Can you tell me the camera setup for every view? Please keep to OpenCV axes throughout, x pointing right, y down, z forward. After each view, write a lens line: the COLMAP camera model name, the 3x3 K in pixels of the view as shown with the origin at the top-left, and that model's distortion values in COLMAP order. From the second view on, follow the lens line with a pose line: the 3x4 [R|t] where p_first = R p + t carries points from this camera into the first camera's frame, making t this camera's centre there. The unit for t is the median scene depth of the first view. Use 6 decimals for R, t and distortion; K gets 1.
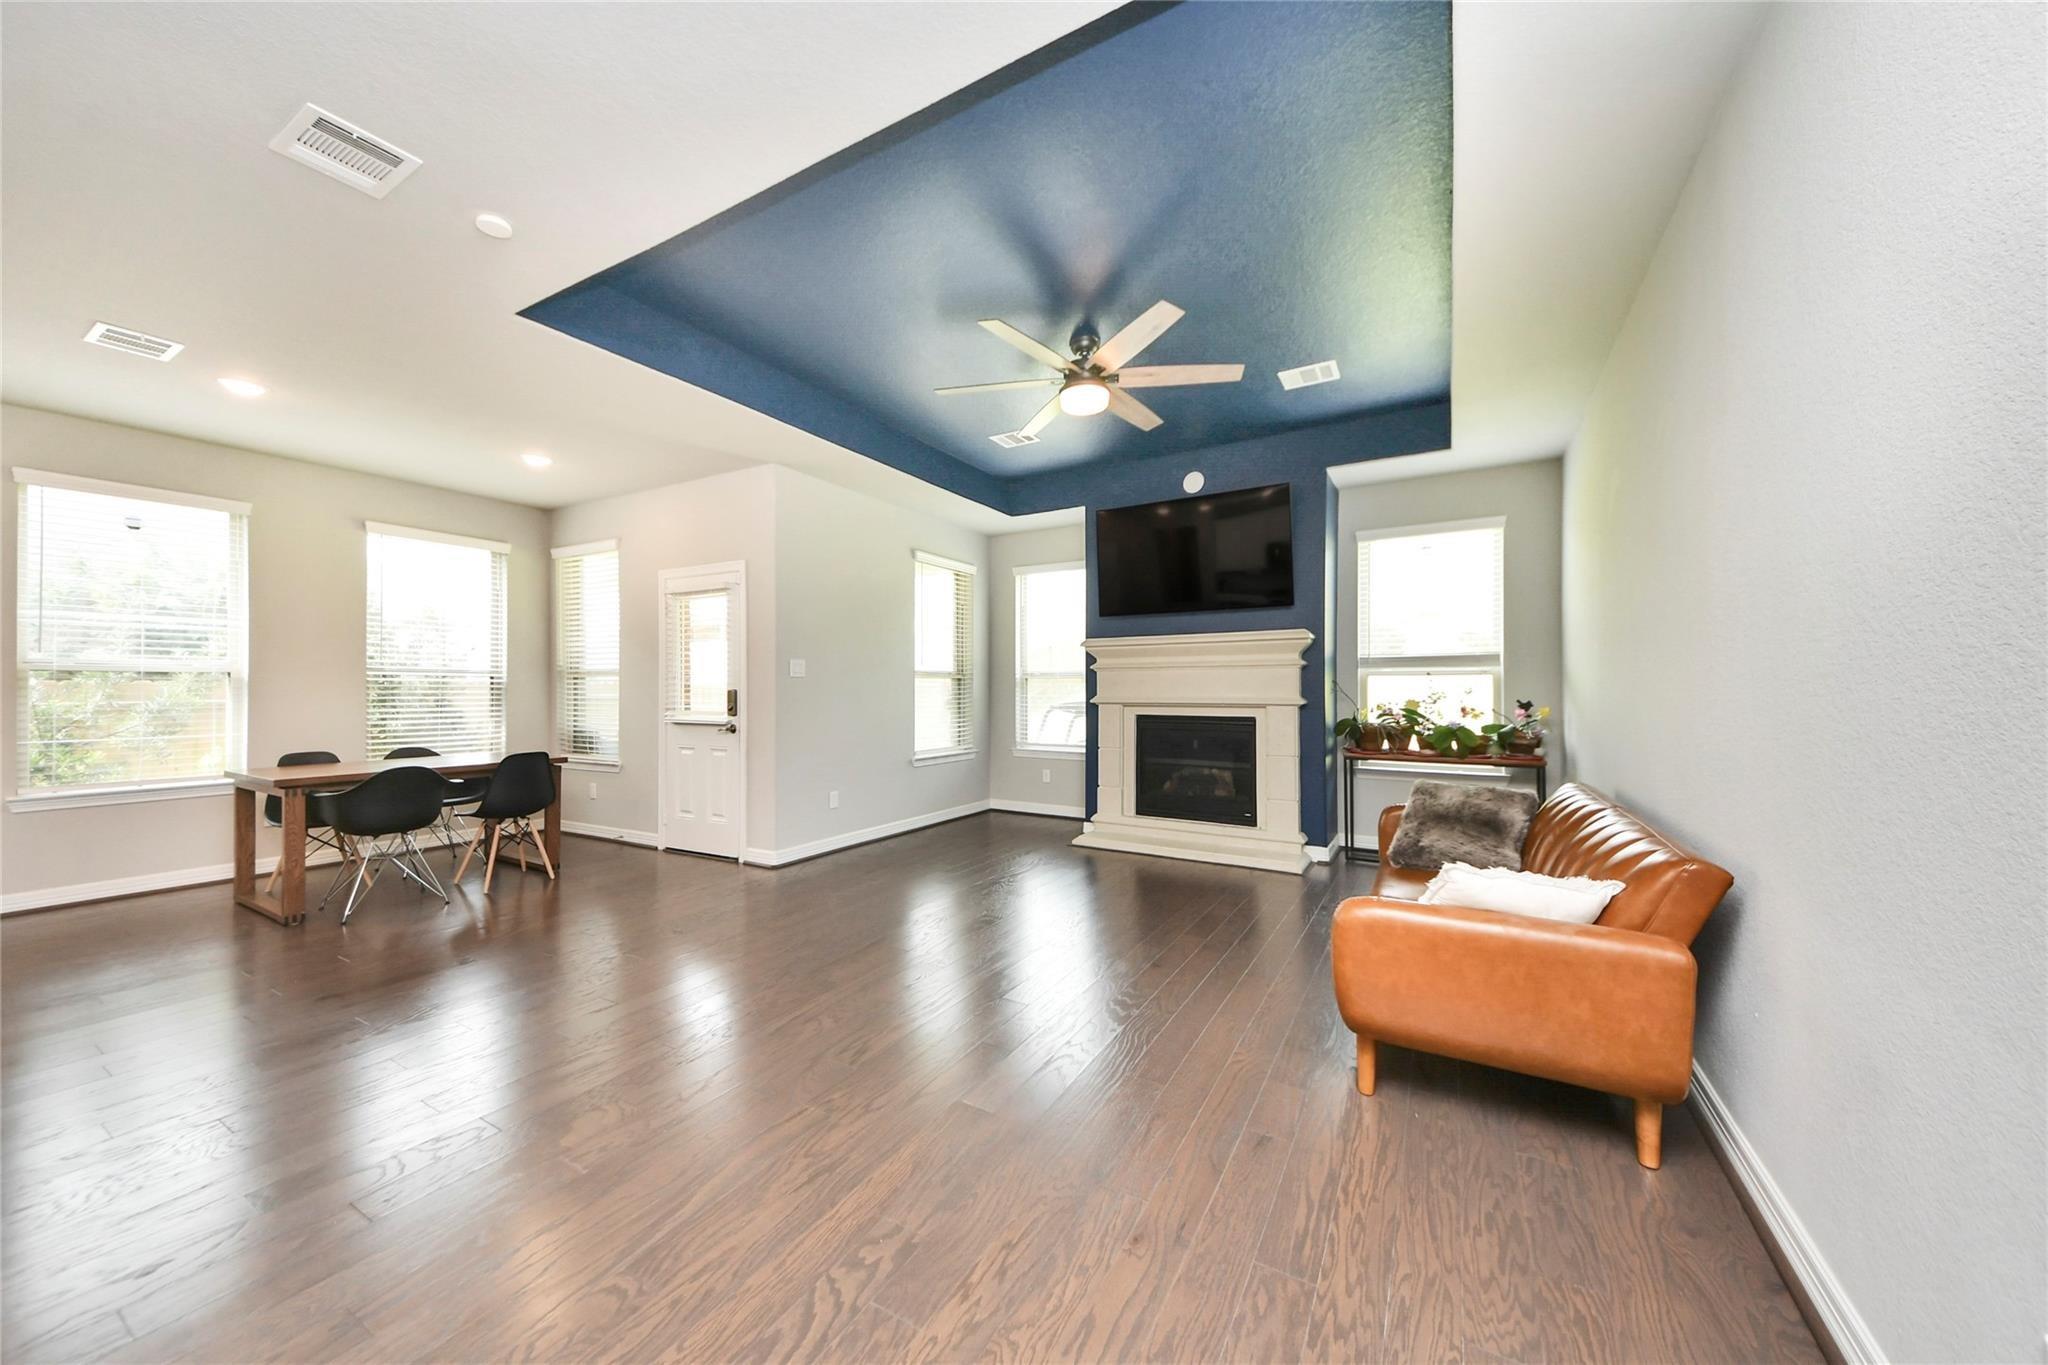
lens RADIAL K [[735.2, 0, 1023.7], [0, 735.2, 684.2], [0, 0, 1]] dist [0.023817, -0.007588]
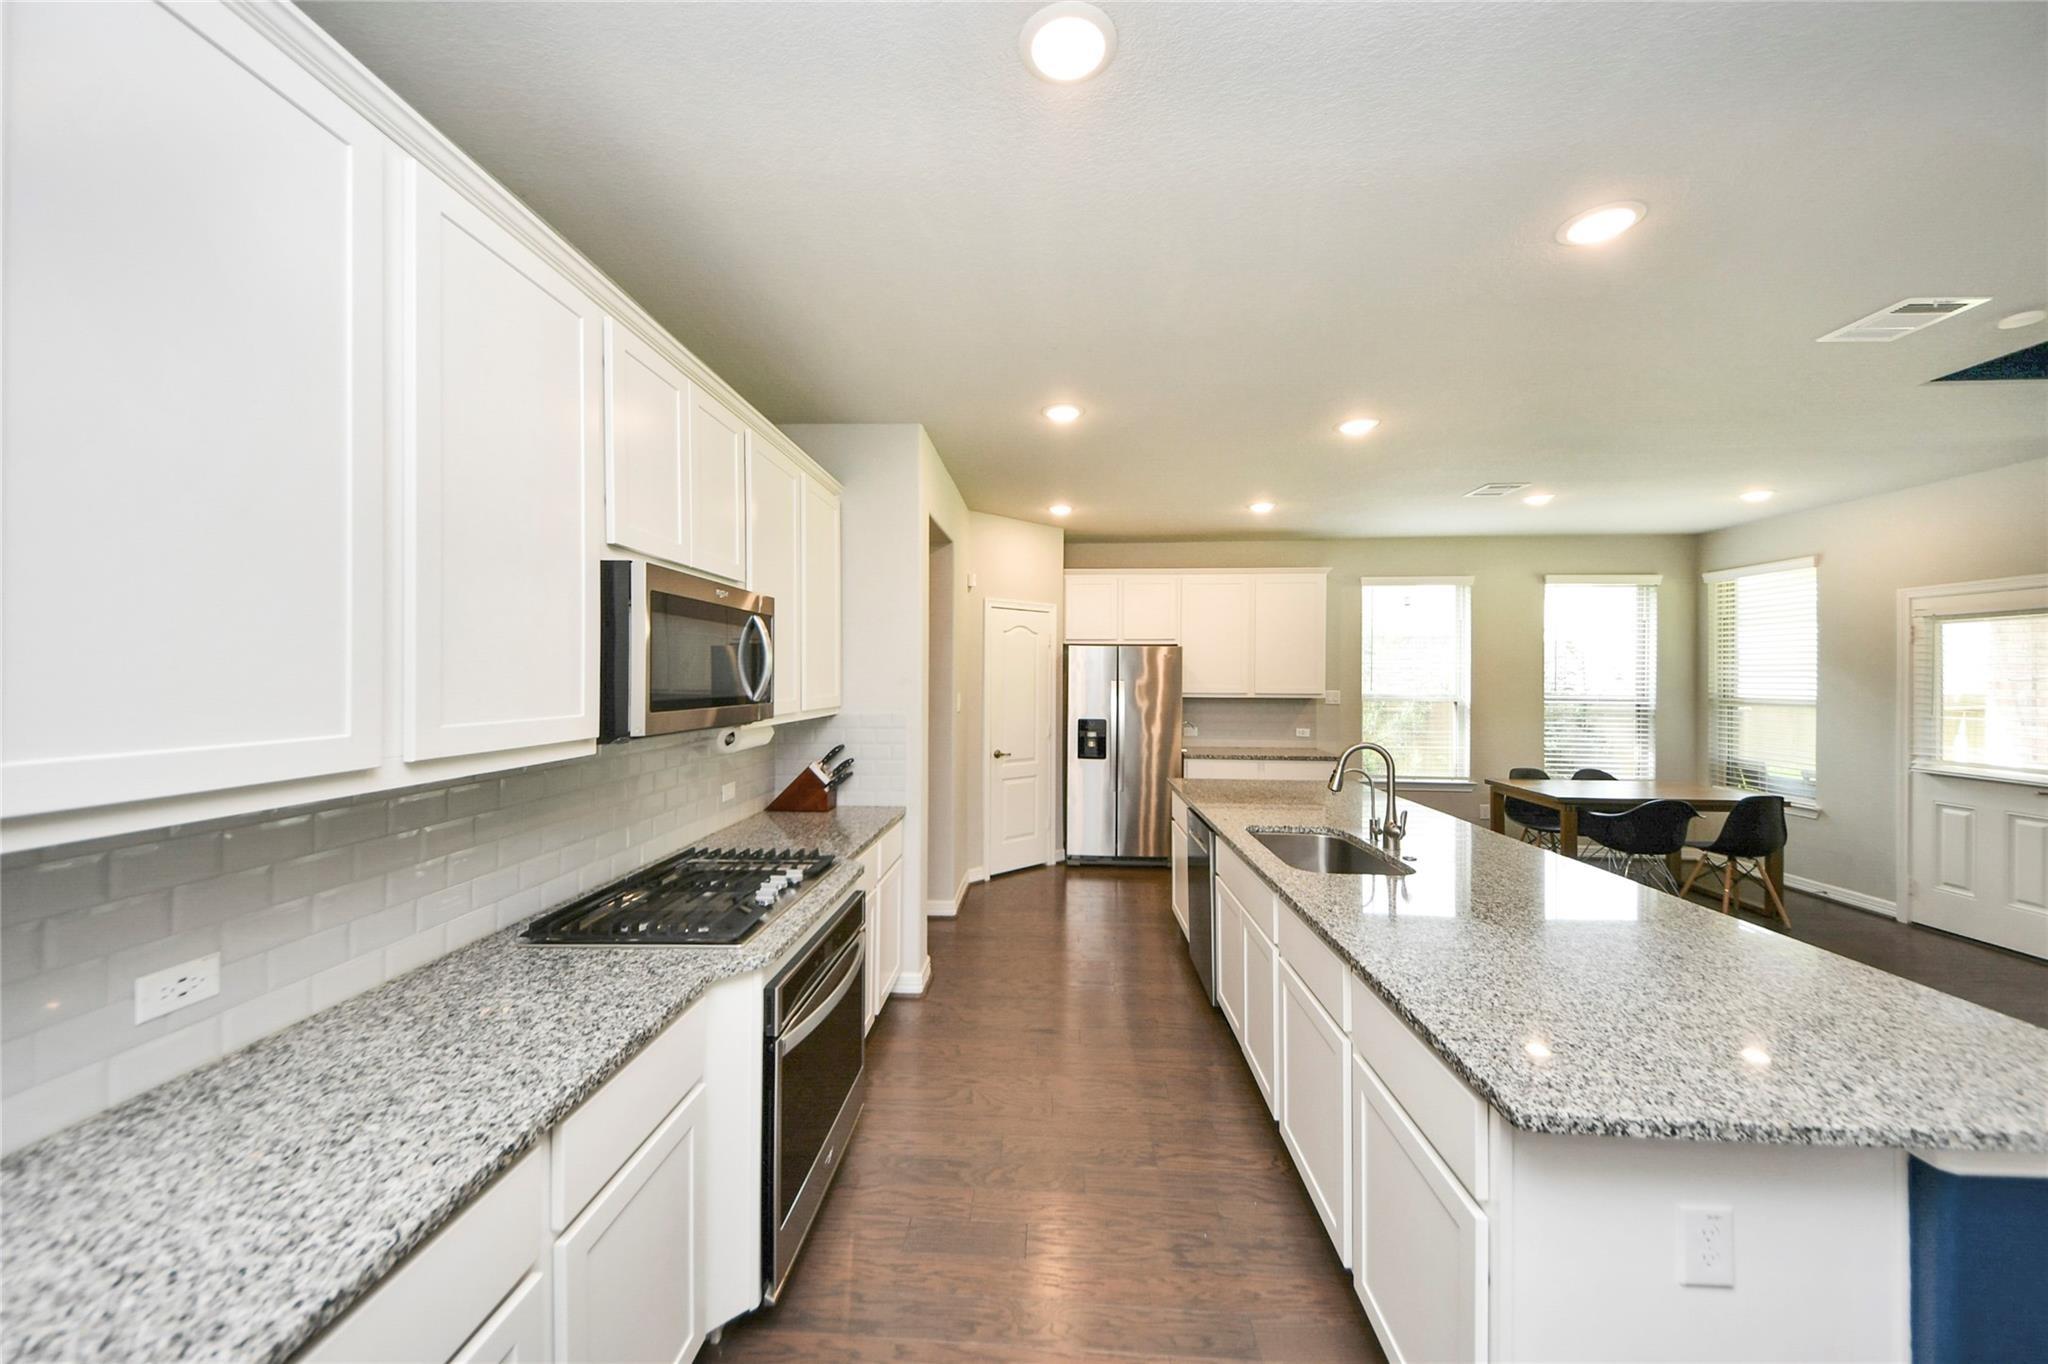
lens RADIAL K [[735.2, 0, 1016.0], [0, 735.2, 670.0], [0, 0, 1]] dist [0.023817, -0.007588]
pose [[0.429773, -0.004516, -0.902926, -0.171933], [-0.001686, 0.999982, -0.005804, -0.058743], [0.902935, 0.004016, 0.429758, -0.282520]]
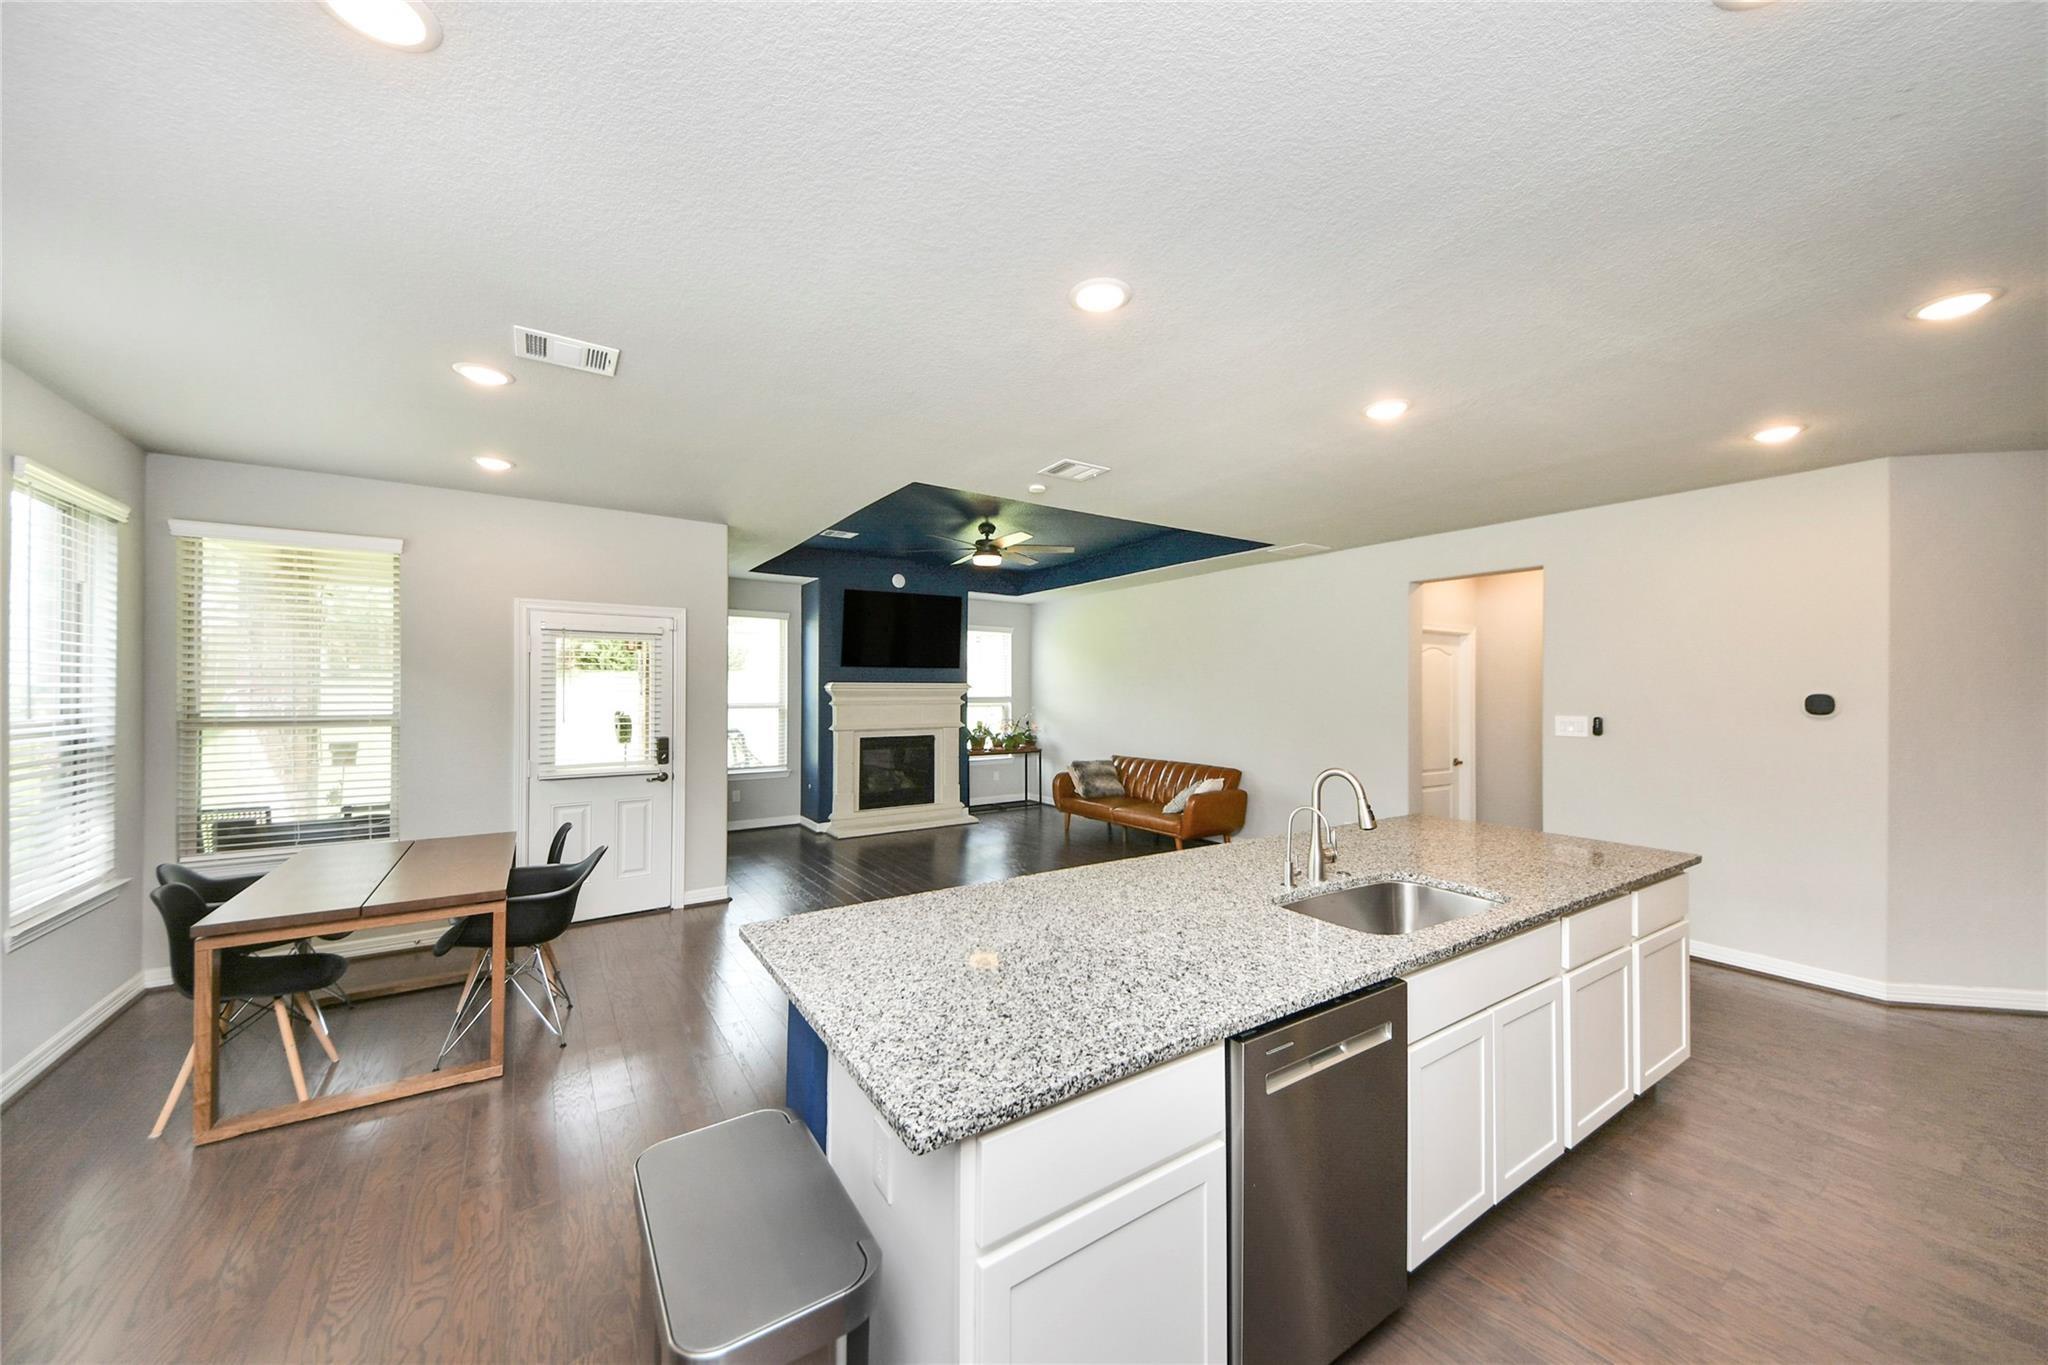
lens RADIAL K [[735.2, 0, 1025.5], [0, 735.2, 684.8], [0, 0, 1]] dist [0.023817, -0.007588]
pose [[0.430578, 0.006551, 0.902530, -1.081566], [-0.007328, 0.999966, -0.003762, -0.062422], [-0.902524, -0.004994, 0.430611, 0.132424]]
